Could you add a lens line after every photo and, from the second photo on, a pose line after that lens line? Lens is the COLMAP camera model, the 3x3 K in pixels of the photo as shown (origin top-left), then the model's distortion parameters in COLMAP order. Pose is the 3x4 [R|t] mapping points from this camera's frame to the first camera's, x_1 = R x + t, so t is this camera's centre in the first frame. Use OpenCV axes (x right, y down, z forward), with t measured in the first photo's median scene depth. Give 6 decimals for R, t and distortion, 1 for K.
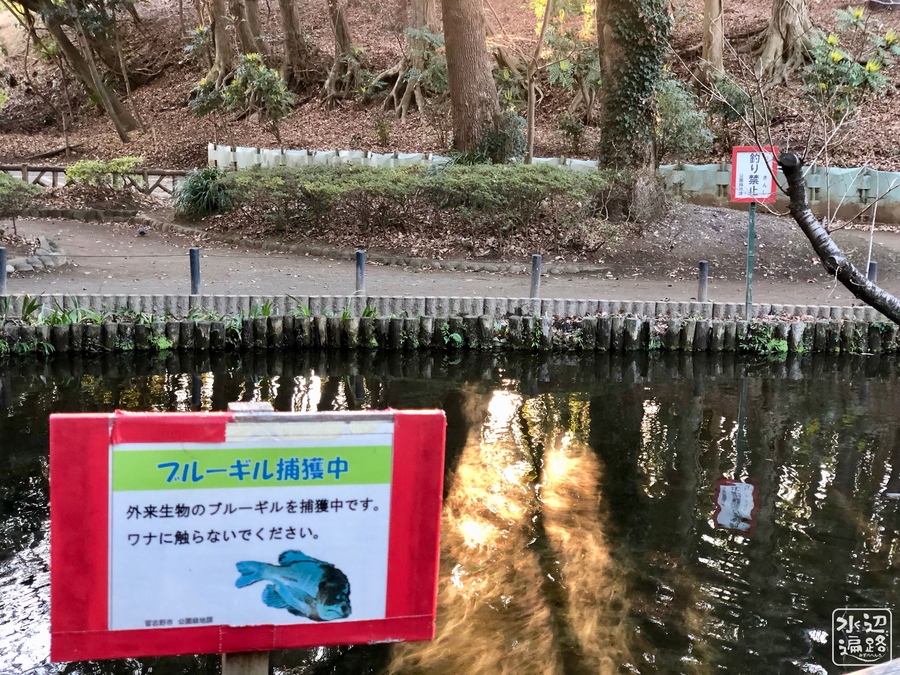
lens RADIAL K [[1378.9, 0, 450.0], [0, 1378.9, 337.5], [0, 0, 1]] dist [0.018443, -0.085965]
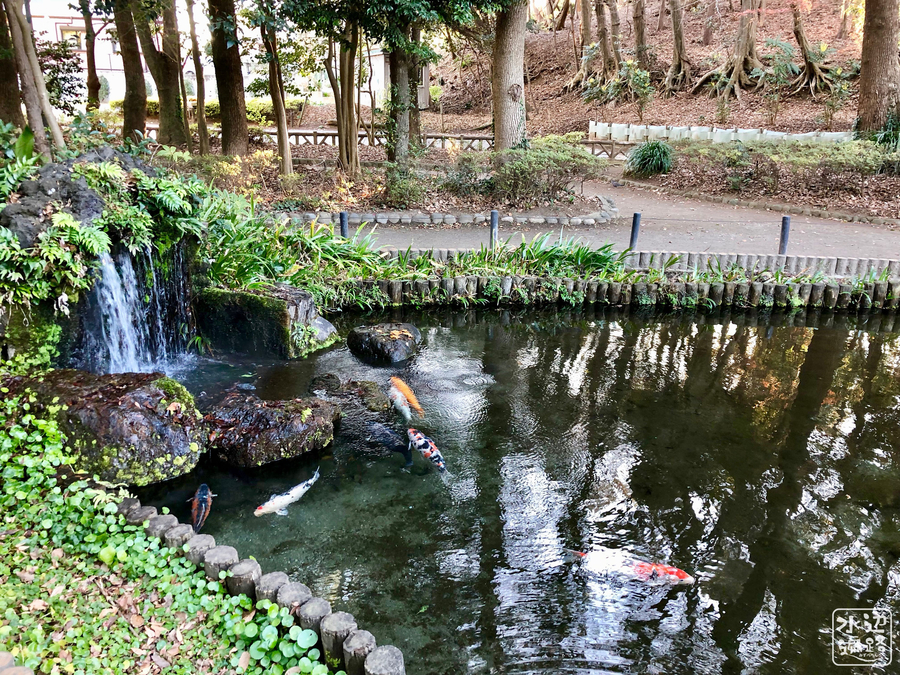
lens RADIAL K [[808.3, 0, 450.0], [0, 808.3, 337.5], [0, 0, 1]] dist [0.008622, 0.014386]
pose [[0.962842, 0.071388, -0.260461, -0.160450], [-0.038709, 0.990952, 0.128511, -0.022315], [0.267278, -0.113654, 0.956894, 0.125683]]
